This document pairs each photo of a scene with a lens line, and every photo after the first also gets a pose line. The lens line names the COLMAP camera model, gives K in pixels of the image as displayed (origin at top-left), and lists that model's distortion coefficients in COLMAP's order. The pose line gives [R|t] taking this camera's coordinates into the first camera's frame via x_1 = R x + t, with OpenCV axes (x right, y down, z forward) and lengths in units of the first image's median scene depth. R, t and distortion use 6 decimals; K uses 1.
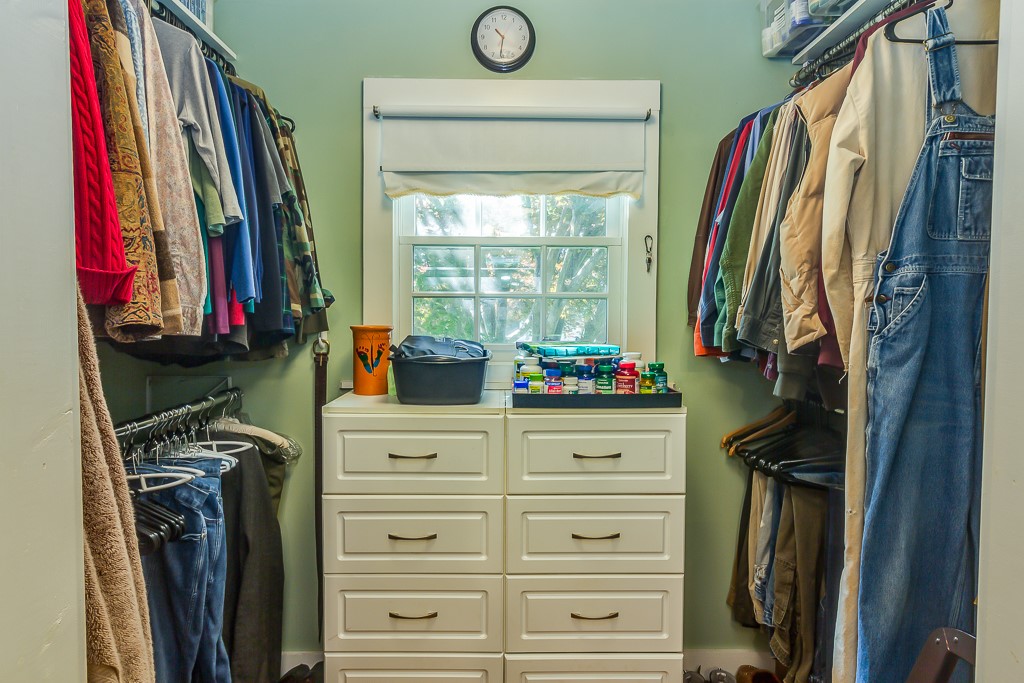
lens RADIAL K [[557.9, 0, 506.0], [0, 557.9, 332.4], [0, 0, 1]] dist [0.003152, 0.001194]
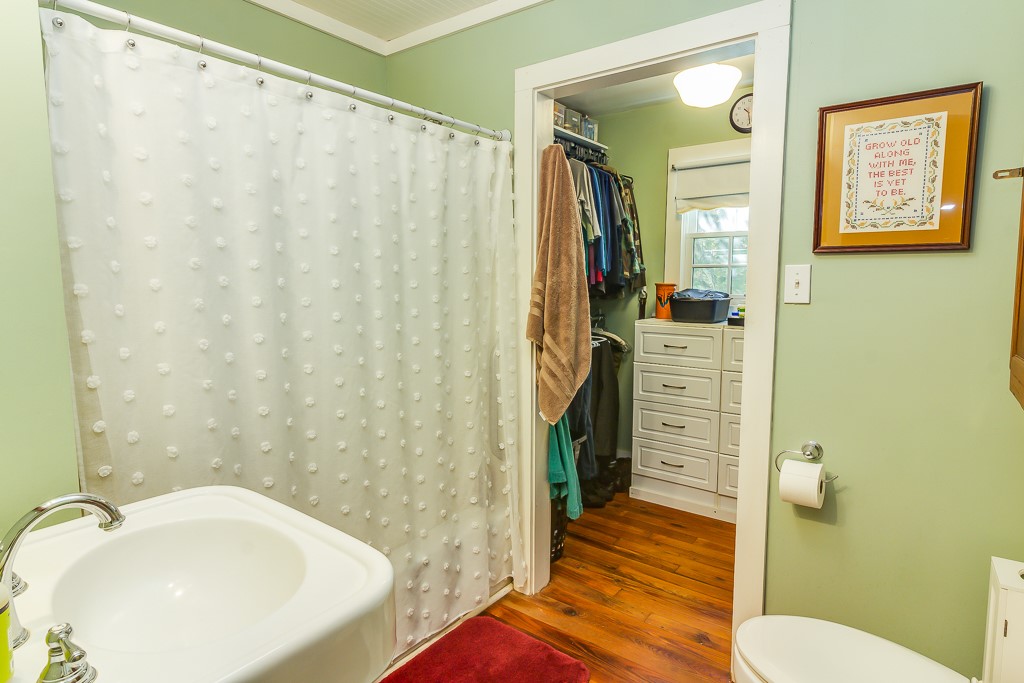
lens RADIAL K [[557.9, 0, 514.0], [0, 557.9, 338.1], [0, 0, 1]] dist [0.003152, 0.001194]
pose [[0.782832, 0.056448, -0.619668, 0.601405], [-0.021830, 0.997755, 0.063310, 0.072949], [0.621851, -0.036034, 0.782306, -0.904434]]
